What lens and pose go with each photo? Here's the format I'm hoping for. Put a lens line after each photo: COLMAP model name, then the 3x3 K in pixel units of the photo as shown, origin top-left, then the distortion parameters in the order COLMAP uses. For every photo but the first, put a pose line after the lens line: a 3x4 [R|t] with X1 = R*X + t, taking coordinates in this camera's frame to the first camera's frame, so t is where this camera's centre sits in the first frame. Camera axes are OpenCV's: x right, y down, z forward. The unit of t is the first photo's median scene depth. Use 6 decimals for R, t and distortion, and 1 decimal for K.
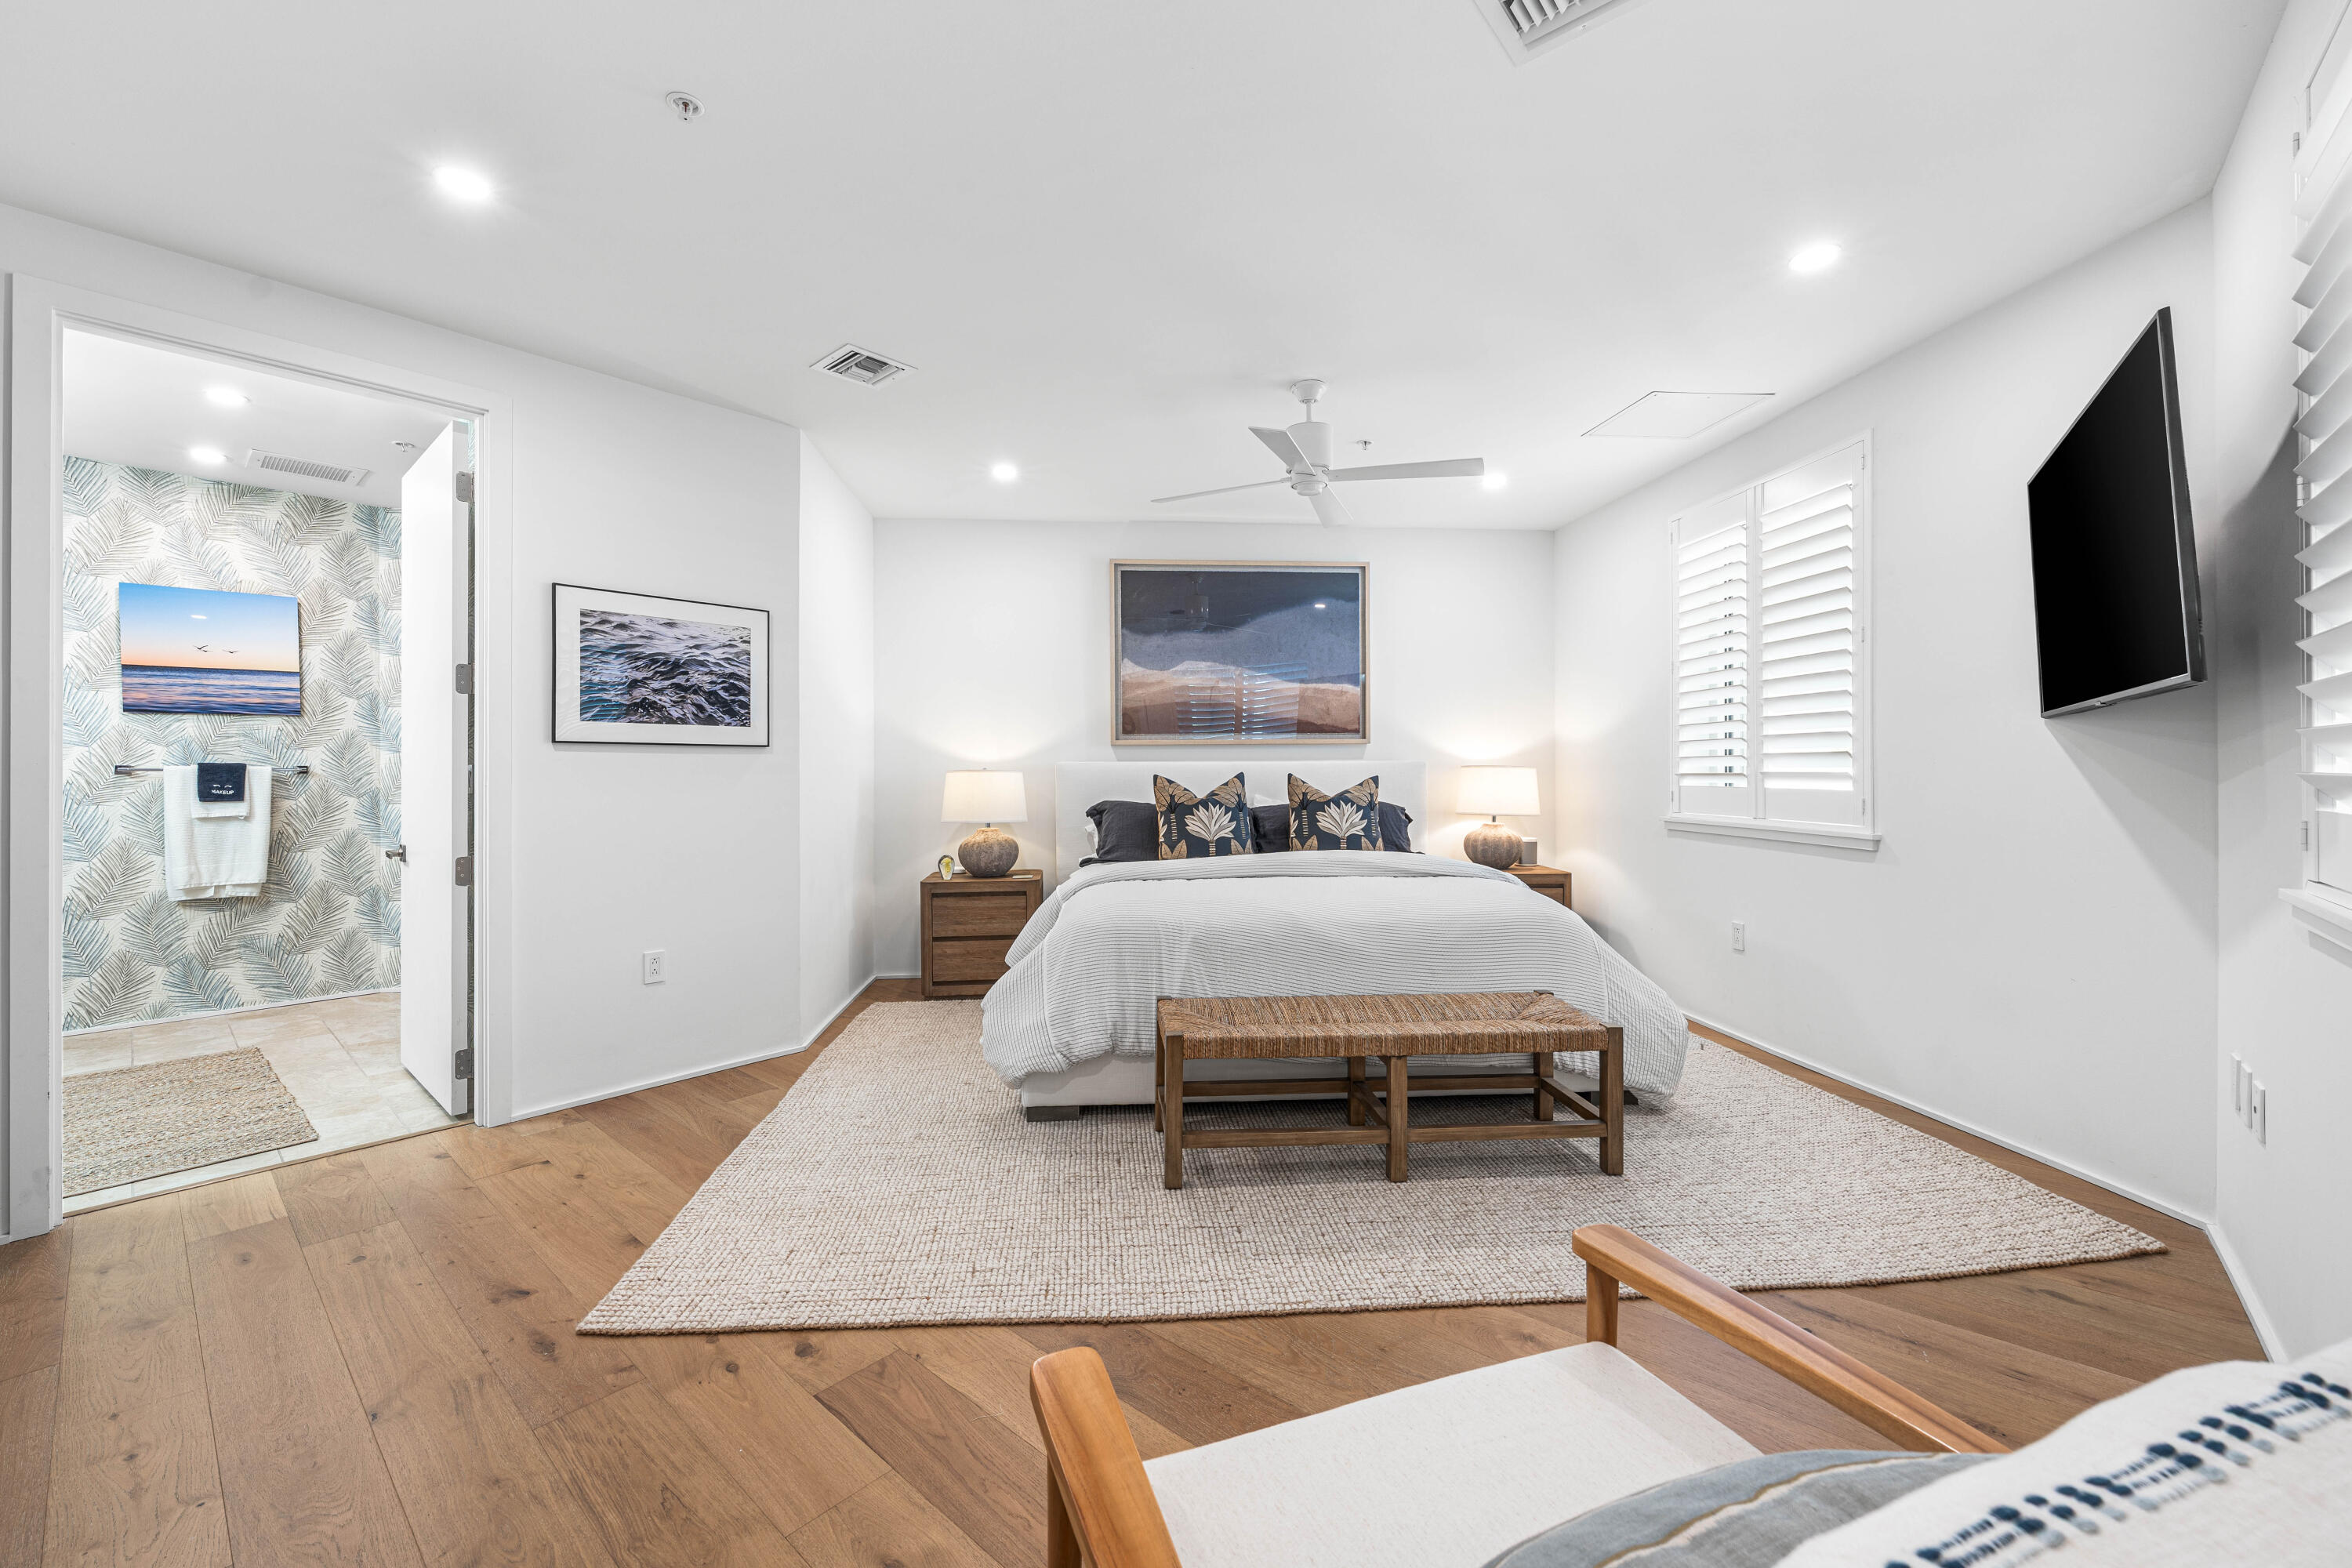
lens RADIAL K [[921.8, 0, 1174.5], [0, 921.8, 777.5], [0, 0, 1]] dist [-0.007516, 0.000285]
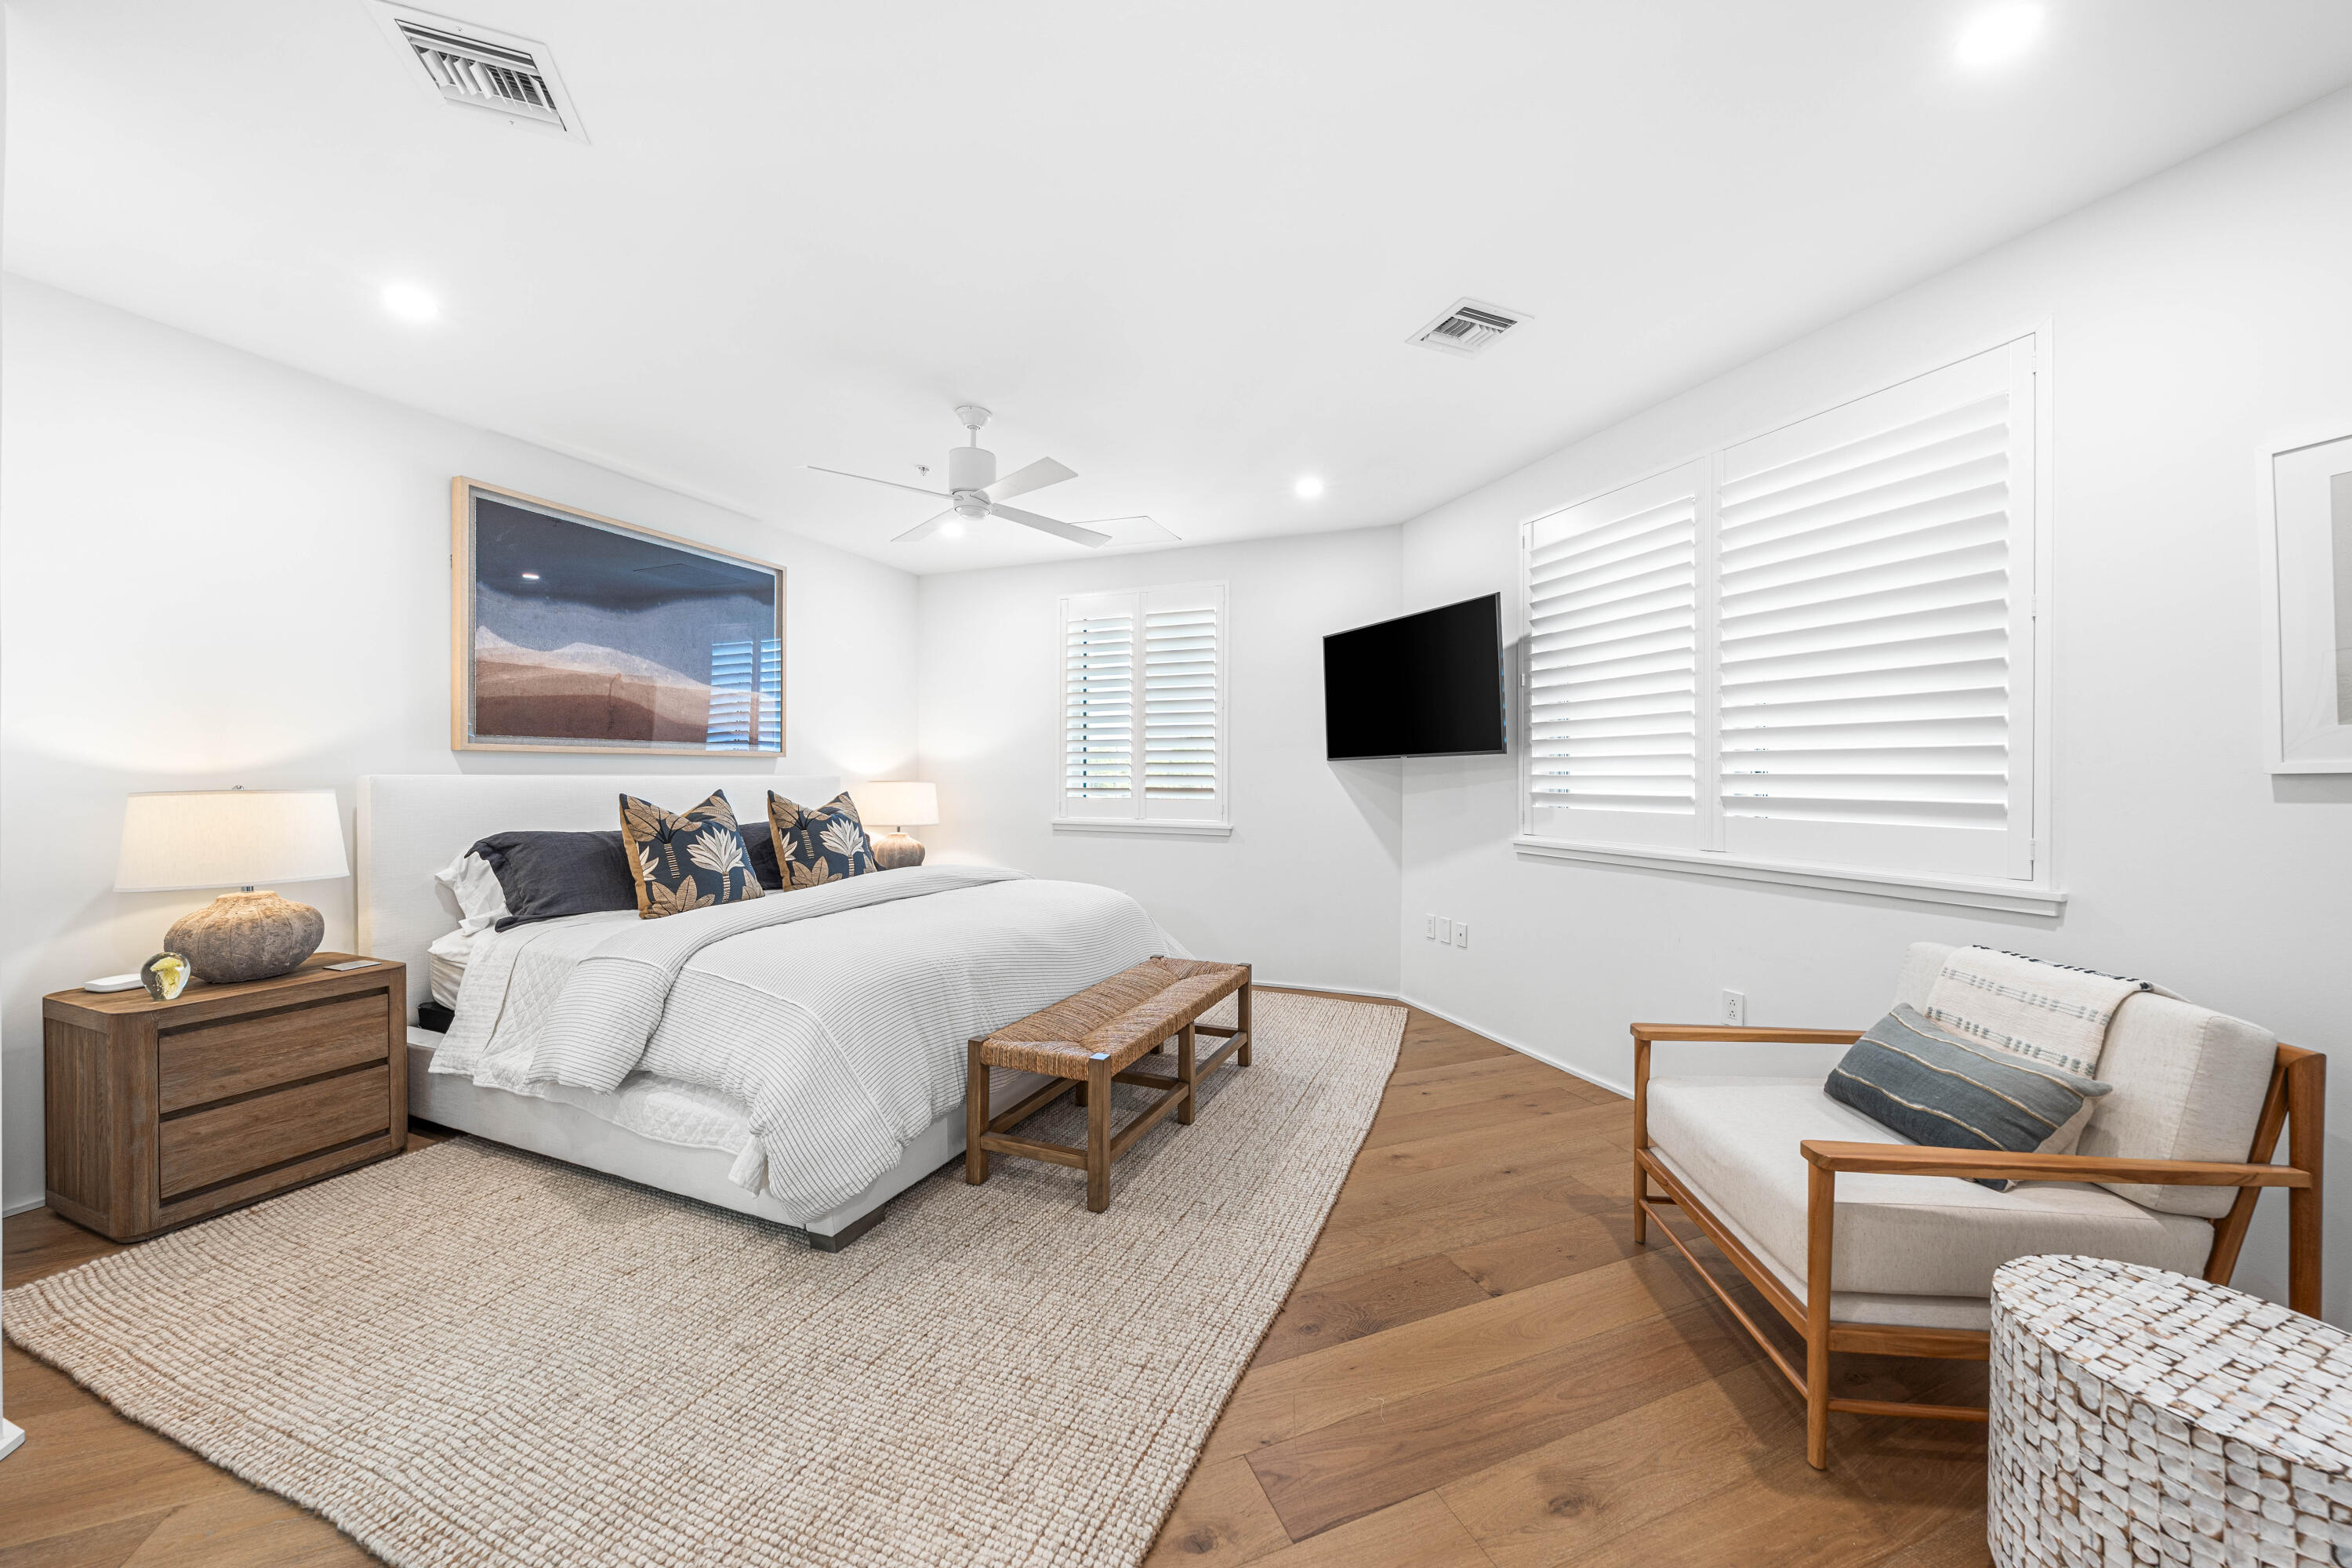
lens RADIAL K [[840.3, 0, 1174.8], [0, 840.3, 780.4], [0, 0, 1]] dist [-0.010177, 0.001057]
pose [[0.443629, 0.001040, 0.896210, -0.417669], [0.002961, 0.999992, -0.002627, -0.010677], [-0.896206, 0.003819, 0.443623, 0.277764]]
